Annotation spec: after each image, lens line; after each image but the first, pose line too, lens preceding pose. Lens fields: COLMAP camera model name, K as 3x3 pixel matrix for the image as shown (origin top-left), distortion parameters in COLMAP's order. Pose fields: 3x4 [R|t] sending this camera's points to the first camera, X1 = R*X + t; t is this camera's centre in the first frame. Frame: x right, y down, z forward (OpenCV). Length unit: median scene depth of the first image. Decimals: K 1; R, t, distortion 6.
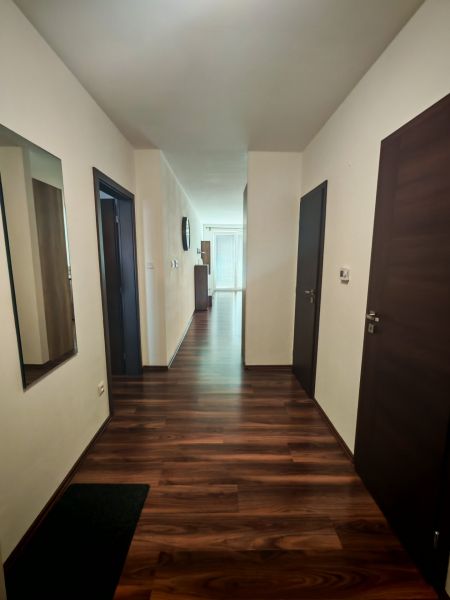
lens RADIAL K [[272.2, 0, 224.9], [0, 272.2, 299.4], [0, 0, 1]] dist [-0.000245, -0.000142]
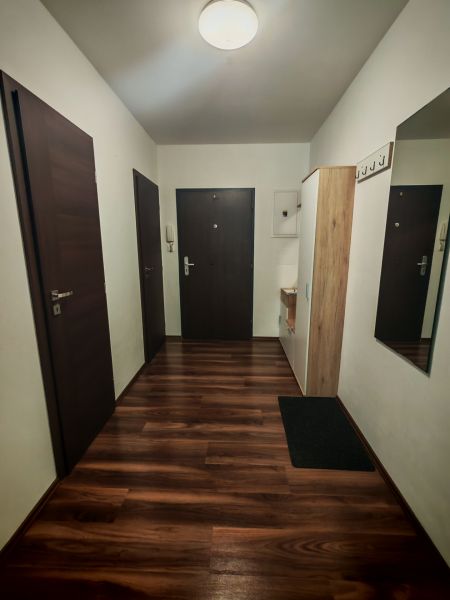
lens RADIAL K [[272.2, 0, 226.3], [0, 272.2, 299.7], [0, 0, 1]] dist [-0.000245, -0.000142]
pose [[-0.998454, -0.016389, 0.053117, -0.075883], [0.003552, 0.934783, 0.355202, -0.234954], [-0.055474, 0.354841, -0.933279, 1.706410]]
